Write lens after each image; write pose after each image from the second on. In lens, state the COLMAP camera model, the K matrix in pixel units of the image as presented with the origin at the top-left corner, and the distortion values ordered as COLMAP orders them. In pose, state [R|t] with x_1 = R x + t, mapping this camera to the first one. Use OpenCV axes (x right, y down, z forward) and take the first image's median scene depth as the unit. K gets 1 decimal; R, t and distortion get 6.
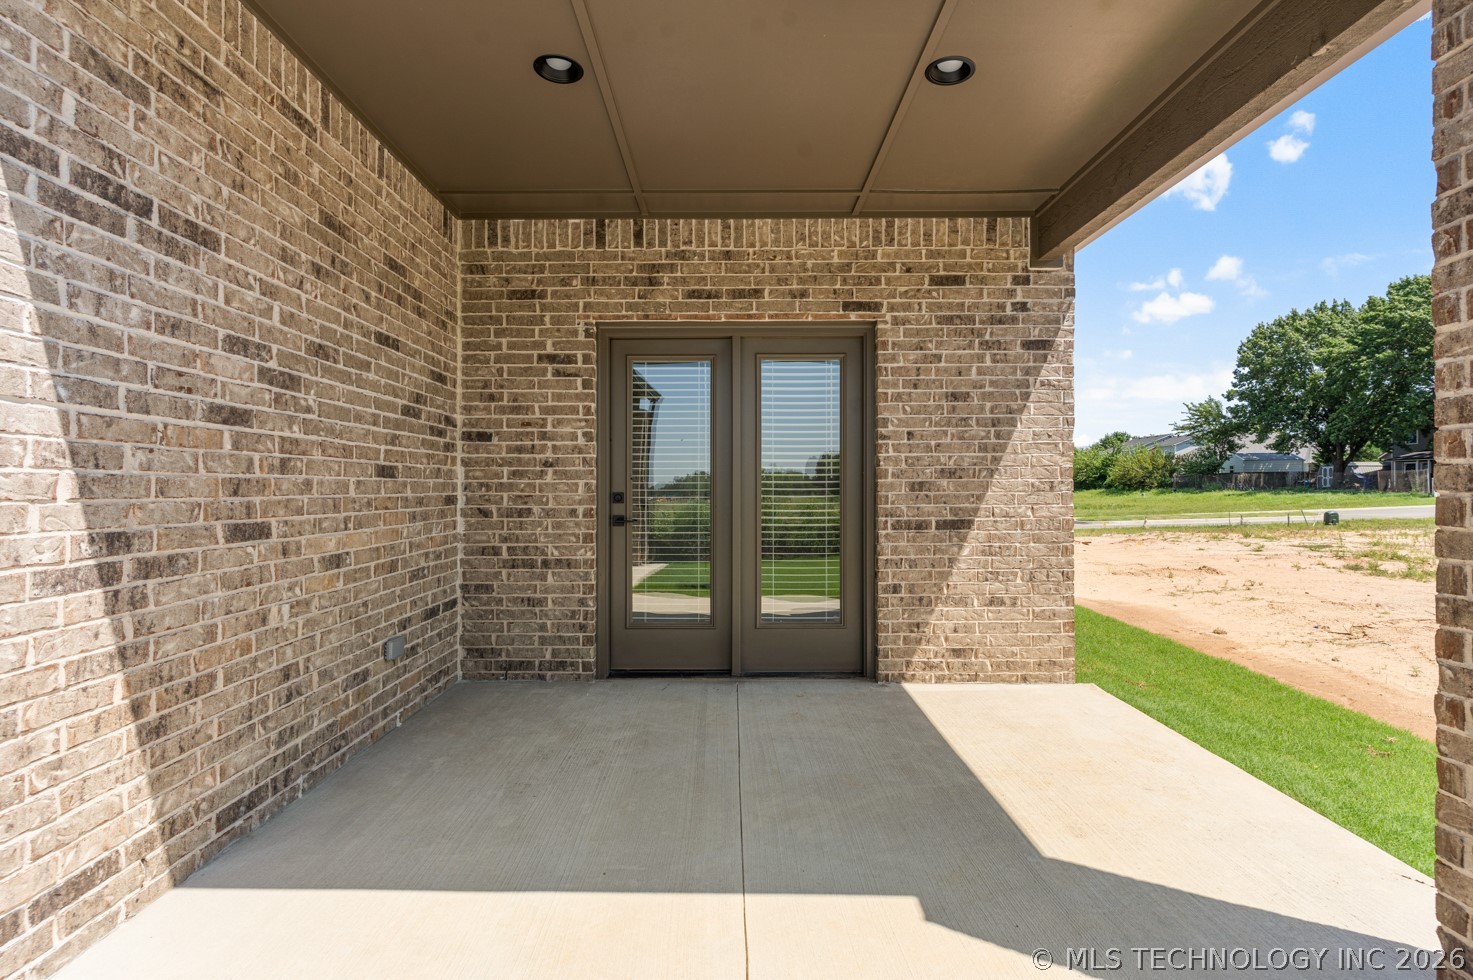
lens RADIAL K [[707.1, 0, 737.9], [0, 707.1, 488.1], [0, 0, 1]] dist [0.001834, 0.000401]
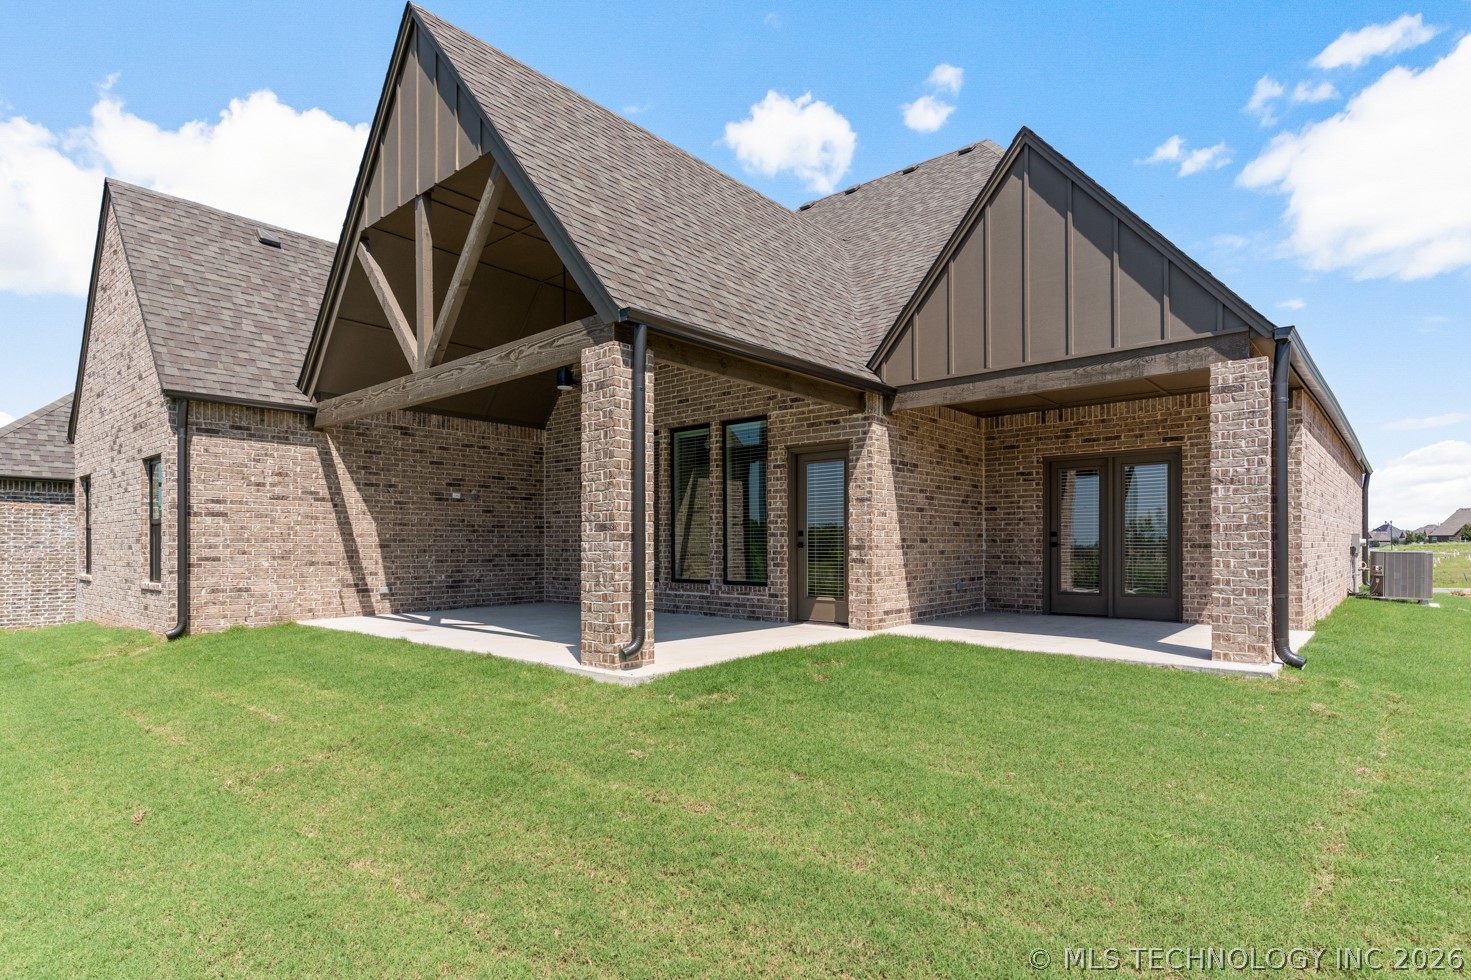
lens RADIAL K [[771.3, 0, 737.9], [0, 771.3, 546.0], [0, 0, 1]] dist [0.001683, 0.000123]
pose [[0.754172, -0.000952, -0.656676, 0.691924], [0.003091, 0.999993, 0.002101, 0.044421], [0.656670, -0.003614, 0.754169, -1.513710]]
